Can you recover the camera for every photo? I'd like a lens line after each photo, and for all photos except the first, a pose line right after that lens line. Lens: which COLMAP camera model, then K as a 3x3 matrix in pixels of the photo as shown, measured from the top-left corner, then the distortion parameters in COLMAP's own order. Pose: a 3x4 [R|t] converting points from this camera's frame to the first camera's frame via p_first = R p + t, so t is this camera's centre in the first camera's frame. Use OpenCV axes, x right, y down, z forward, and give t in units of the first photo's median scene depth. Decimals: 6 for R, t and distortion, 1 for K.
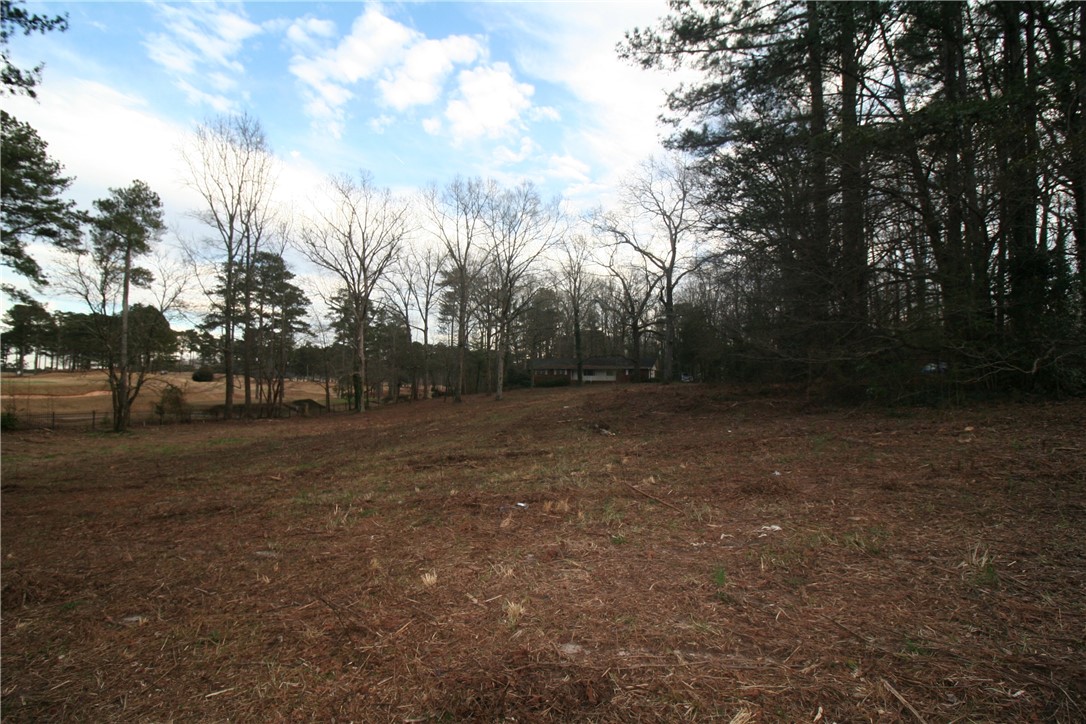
lens RADIAL K [[514.0, 0, 543.4], [0, 514.0, 362.1], [0, 0, 1]] dist [-0.007850, -0.010759]
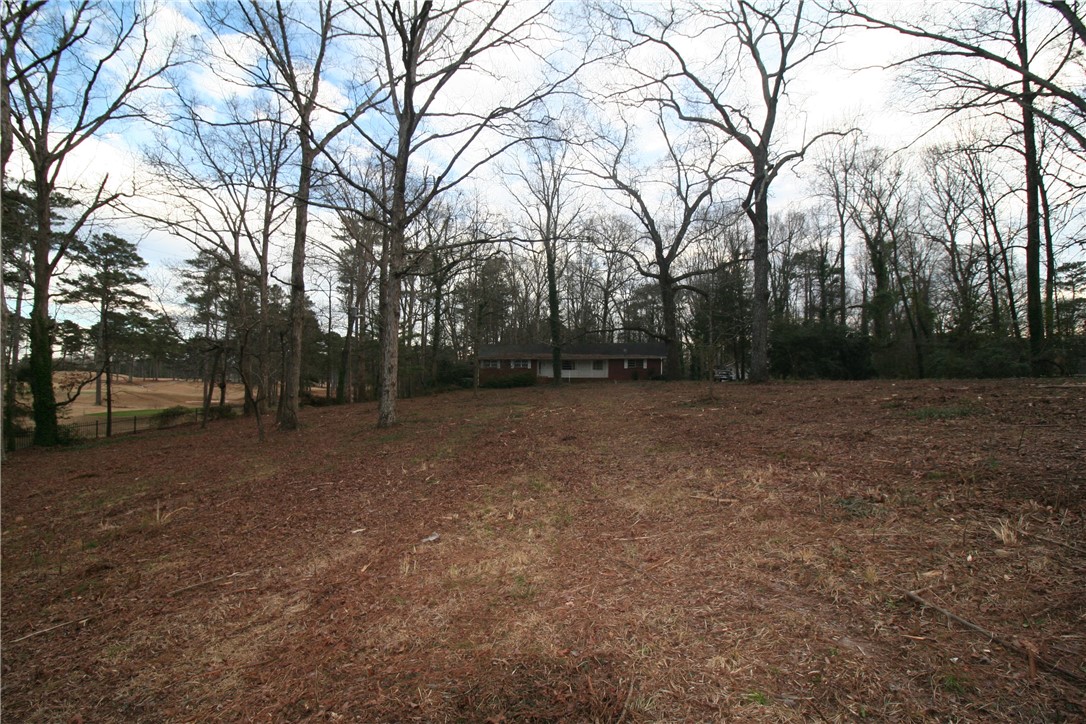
lens RADIAL K [[514.0, 0, 539.9], [0, 514.0, 364.5], [0, 0, 1]] dist [-0.007850, -0.010759]
pose [[0.994583, 0.002116, 0.103921, -0.009453], [-0.002612, 0.999986, 0.004641, 0.016367], [-0.103910, -0.004887, 0.994575, 0.363880]]
